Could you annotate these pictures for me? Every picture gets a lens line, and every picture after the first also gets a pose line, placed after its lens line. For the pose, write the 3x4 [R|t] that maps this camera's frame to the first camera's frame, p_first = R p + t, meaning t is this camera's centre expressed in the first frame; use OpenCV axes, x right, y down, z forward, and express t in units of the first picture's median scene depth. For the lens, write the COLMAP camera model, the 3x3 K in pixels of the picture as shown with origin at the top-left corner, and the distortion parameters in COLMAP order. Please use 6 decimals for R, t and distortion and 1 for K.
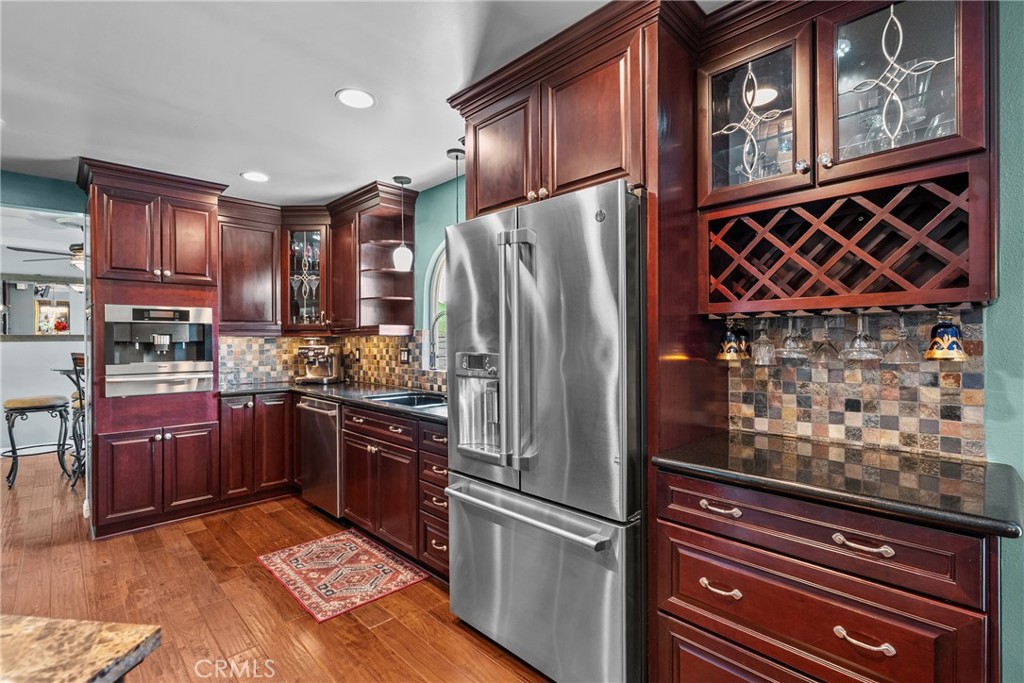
lens RADIAL K [[466.7, 0, 507.4], [0, 466.7, 344.5], [0, 0, 1]] dist [-0.006741, 0.003019]
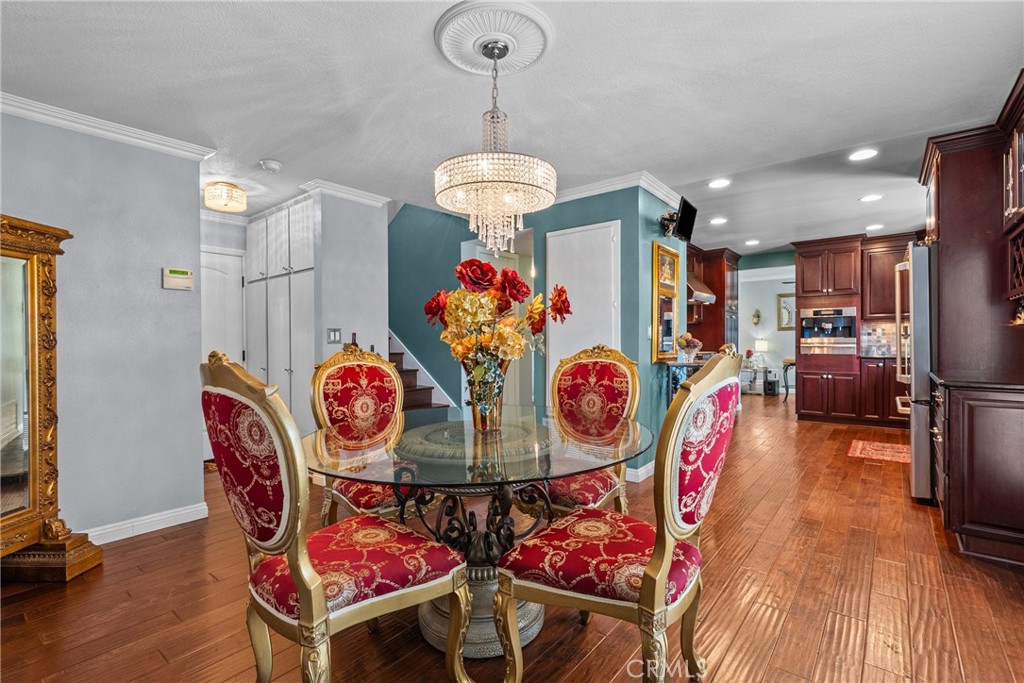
lens RADIAL K [[466.7, 0, 508.9], [0, 466.7, 342.3], [0, 0, 1]] dist [-0.006741, 0.003019]
pose [[0.108061, 0.007651, -0.994115, 1.143011], [-0.000910, 0.999971, 0.007597, 0.050117], [0.994144, 0.000084, 0.108064, -0.565570]]
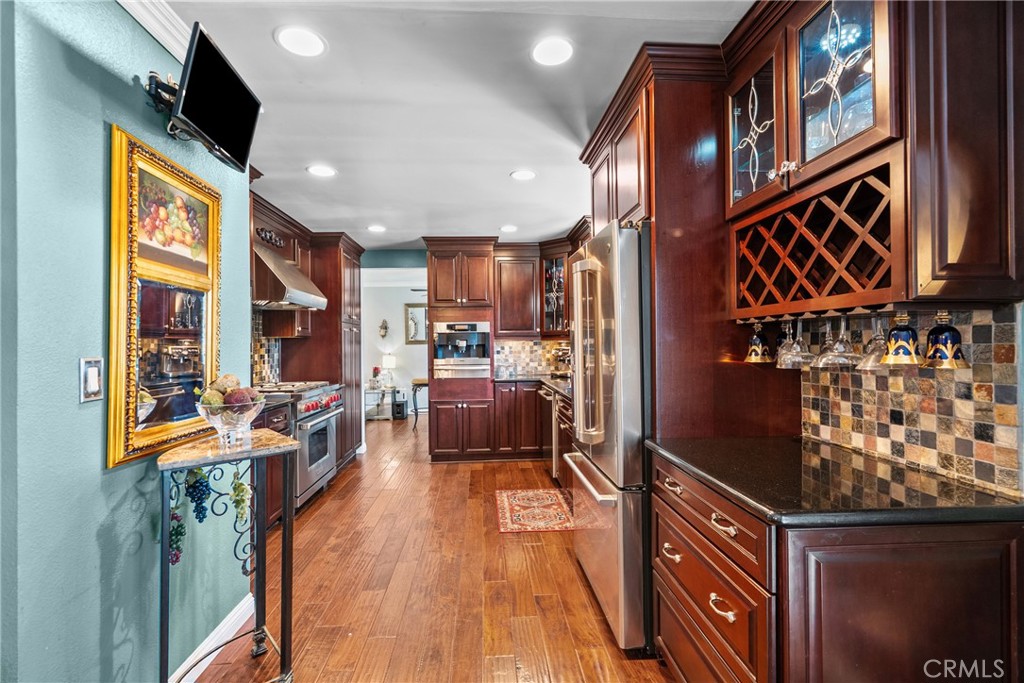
lens RADIAL K [[466.7, 0, 505.9], [0, 466.7, 345.5], [0, 0, 1]] dist [-0.006741, 0.003019]
pose [[0.750919, -0.001810, -0.660392, 0.456115], [0.002805, 0.999996, 0.000449, -0.004194], [0.660389, -0.002189, 0.750921, -0.087624]]
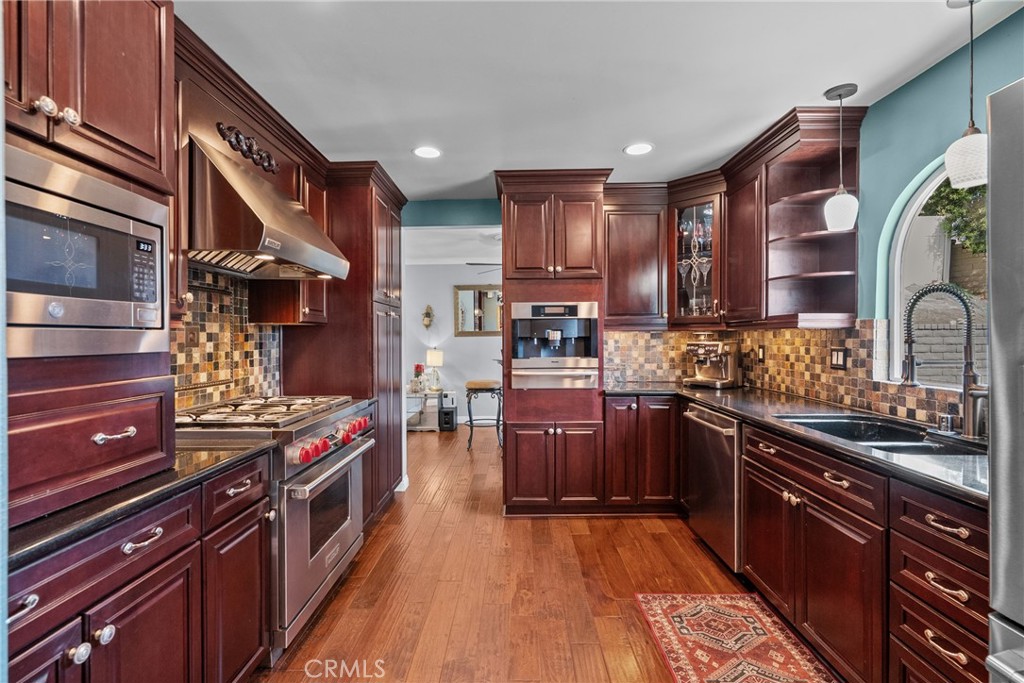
lens RADIAL K [[466.7, 0, 509.6], [0, 466.7, 341.9], [0, 0, 1]] dist [-0.006741, 0.003019]
pose [[0.704721, 0.008128, -0.709438, -0.102900], [-0.002289, 0.999955, 0.009183, -0.005526], [0.709481, -0.004848, 0.704708, 0.243664]]
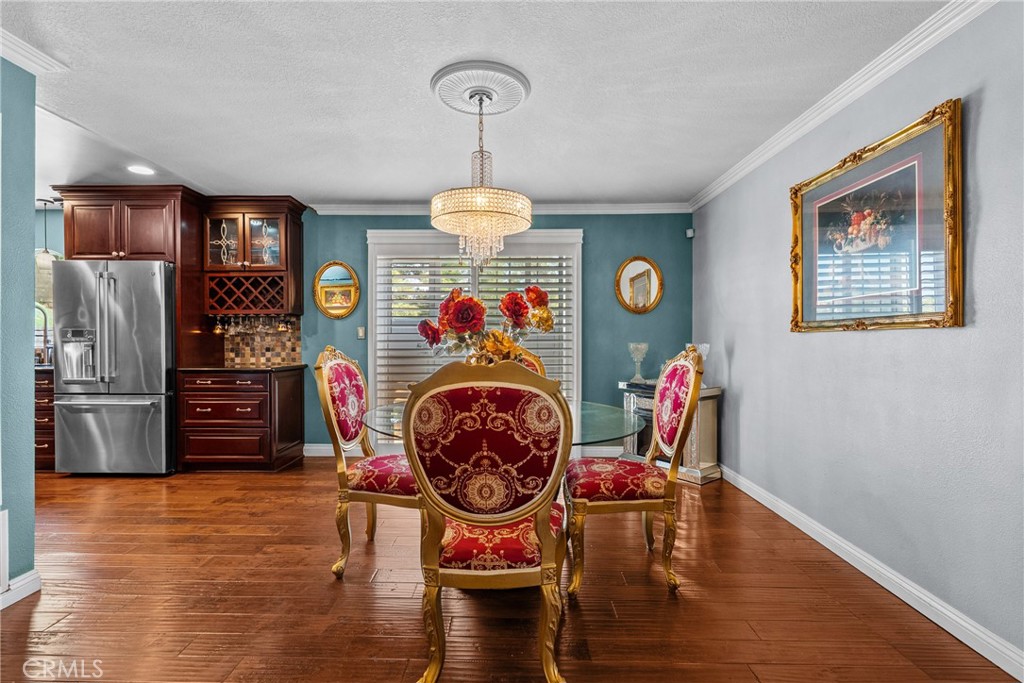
lens RADIAL K [[466.7, 0, 509.0], [0, 466.7, 341.6], [0, 0, 1]] dist [-0.006741, 0.003019]
pose [[0.704212, -0.000672, 0.709989, -0.124324], [0.003265, 0.999992, -0.002292, 0.056374], [-0.709982, 0.003932, 0.704209, -1.157620]]
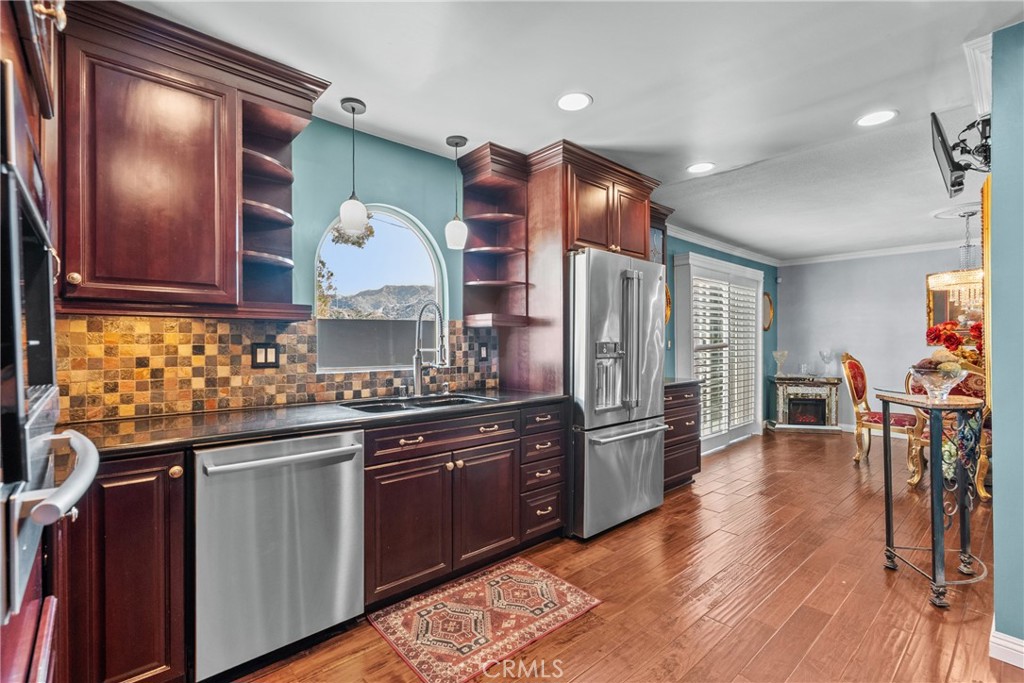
lens RADIAL K [[466.7, 0, 502.6], [0, 466.7, 347.5], [0, 0, 1]] dist [-0.006741, 0.003019]
pose [[0.067904, -0.006349, 0.997672, -1.092927], [0.009012, 0.999943, 0.005750, 0.017644], [-0.997651, 0.008600, 0.067957, 0.863229]]
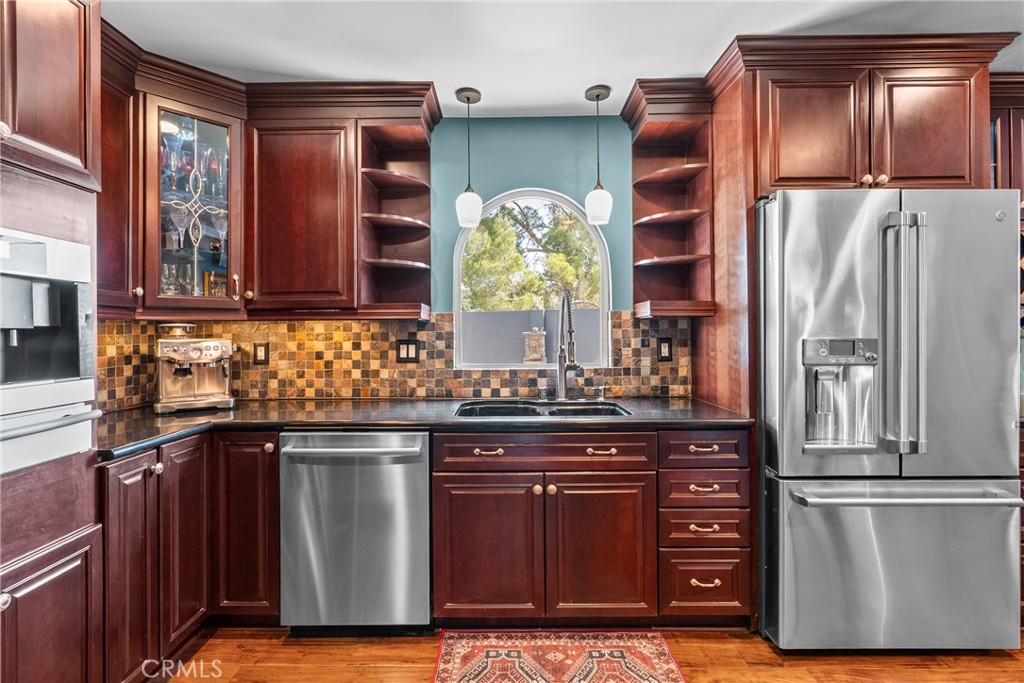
lens RADIAL K [[466.7, 0, 499.9], [0, 466.7, 335.3], [0, 0, 1]] dist [-0.006741, 0.003019]
pose [[0.713200, -0.003644, 0.700951, -0.801533], [0.010453, 0.999931, -0.005437, 0.008662], [-0.700882, 0.011205, 0.713189, 0.570235]]
